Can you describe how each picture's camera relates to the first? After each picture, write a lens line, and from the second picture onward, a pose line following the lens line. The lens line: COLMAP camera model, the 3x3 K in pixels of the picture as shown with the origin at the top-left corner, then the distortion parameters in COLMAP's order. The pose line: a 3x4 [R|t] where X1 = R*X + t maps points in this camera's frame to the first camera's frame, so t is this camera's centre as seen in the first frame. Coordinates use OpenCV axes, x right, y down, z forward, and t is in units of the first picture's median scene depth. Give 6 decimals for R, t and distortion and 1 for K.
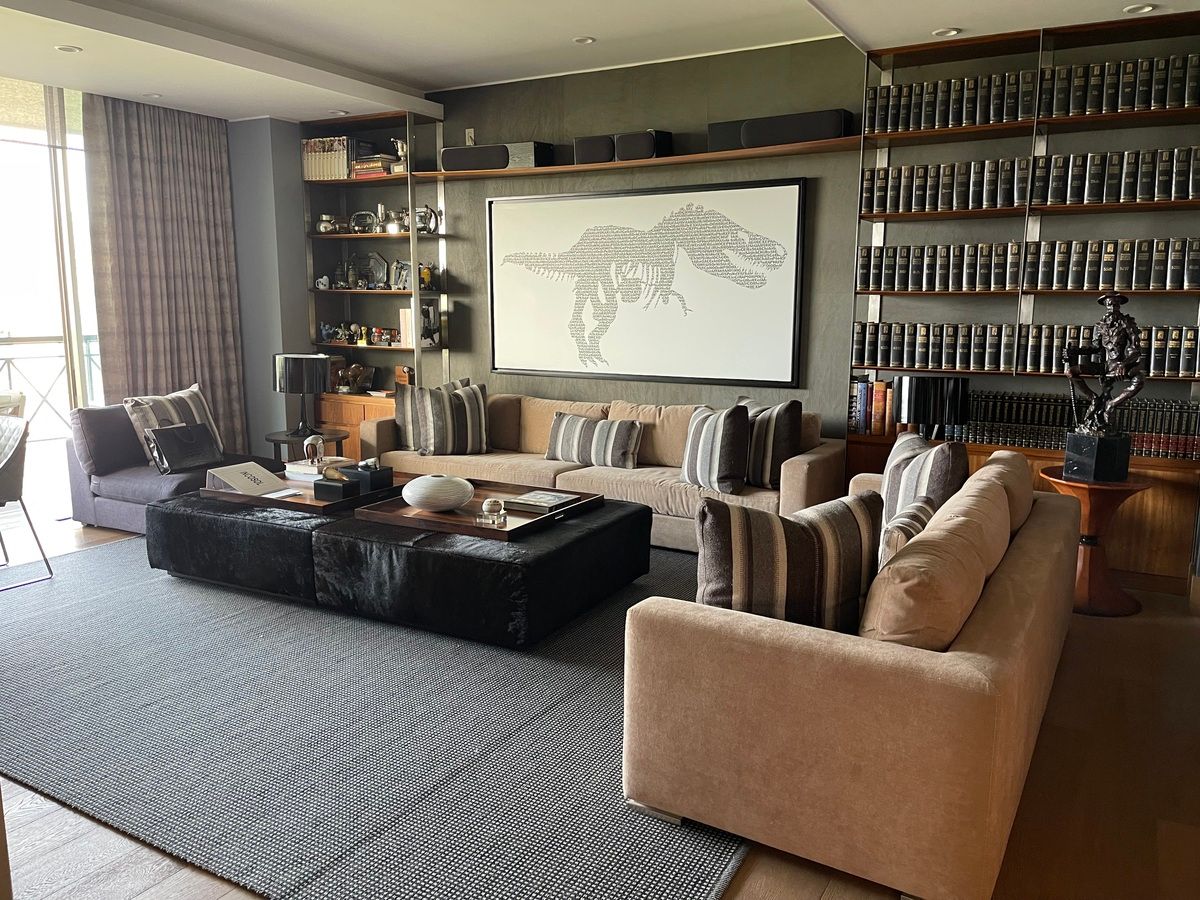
lens RADIAL K [[907.6, 0, 600.0], [0, 907.6, 450.0], [0, 0, 1]] dist [0.070758, -0.105749]
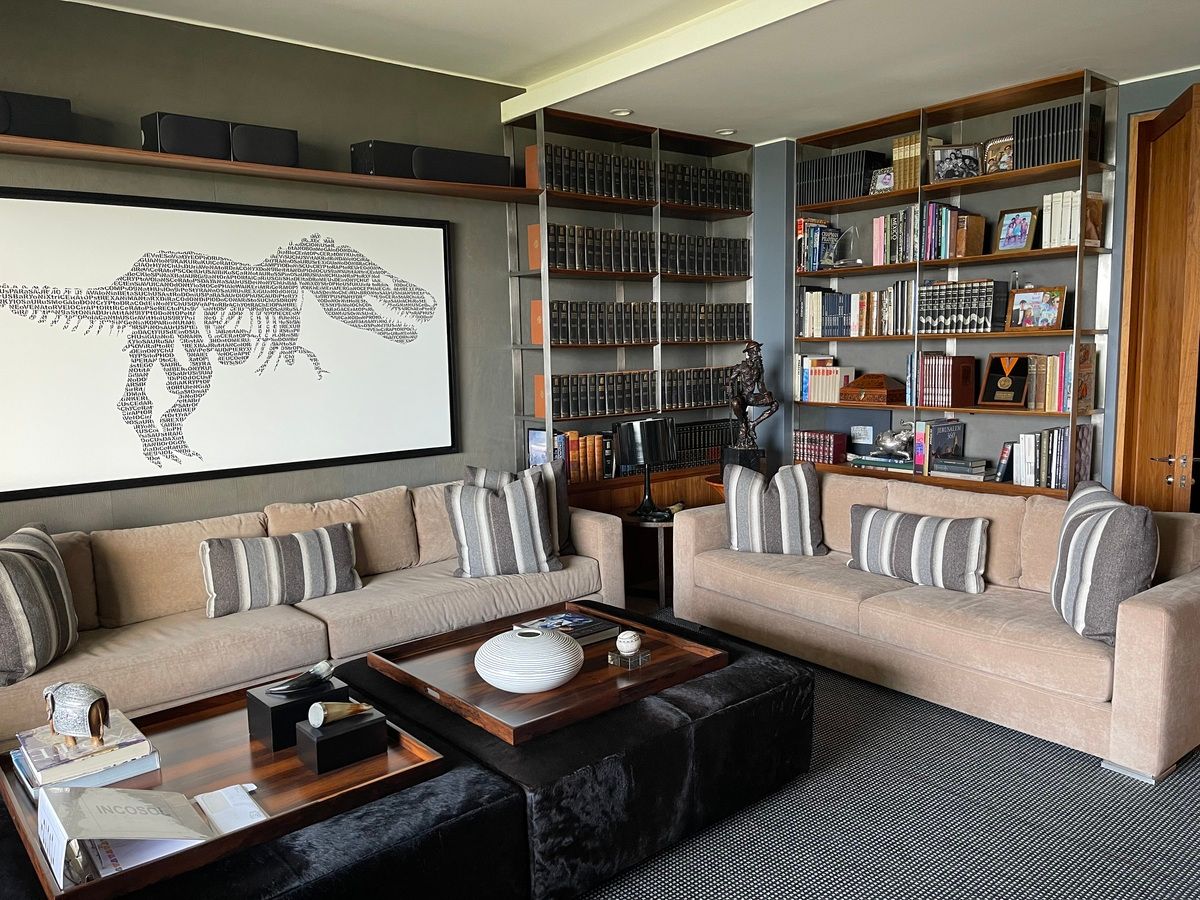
lens RADIAL K [[907.6, 0, 600.0], [0, 907.6, 450.0], [0, 0, 1]] dist [0.070758, -0.105749]
pose [[0.349479, -0.117796, 0.929510, -0.611228], [0.177844, 0.982370, 0.057629, -0.104144], [-0.919911, 0.145168, 0.364267, 0.584391]]
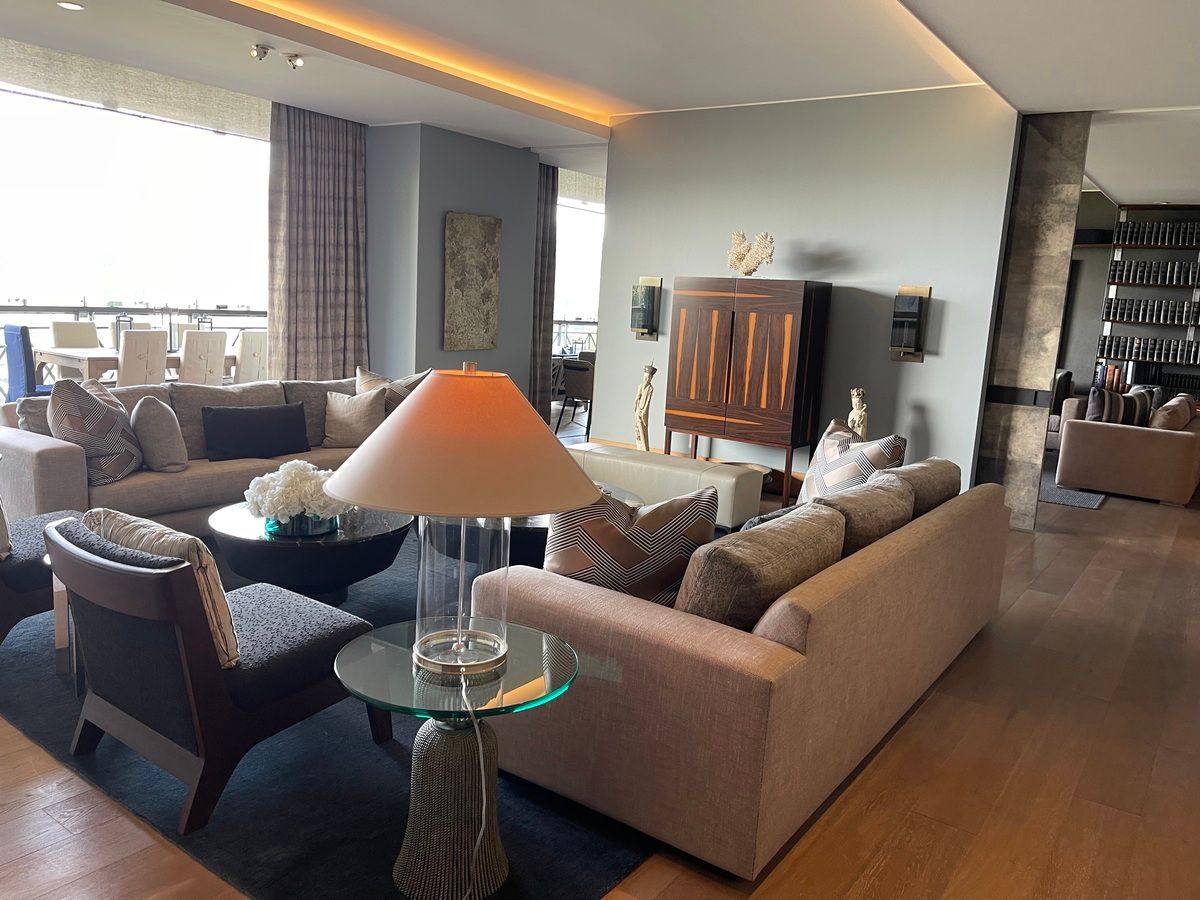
lens RADIAL K [[907.6, 0, 600.0], [0, 907.6, 450.0], [0, 0, 1]] dist [0.070758, -0.105749]
pose [[0.994261, 0.068117, -0.082492, -0.608689], [-0.068931, 0.997596, -0.007062, 0.194852], [0.081813, 0.012708, 0.996567, -1.057186]]
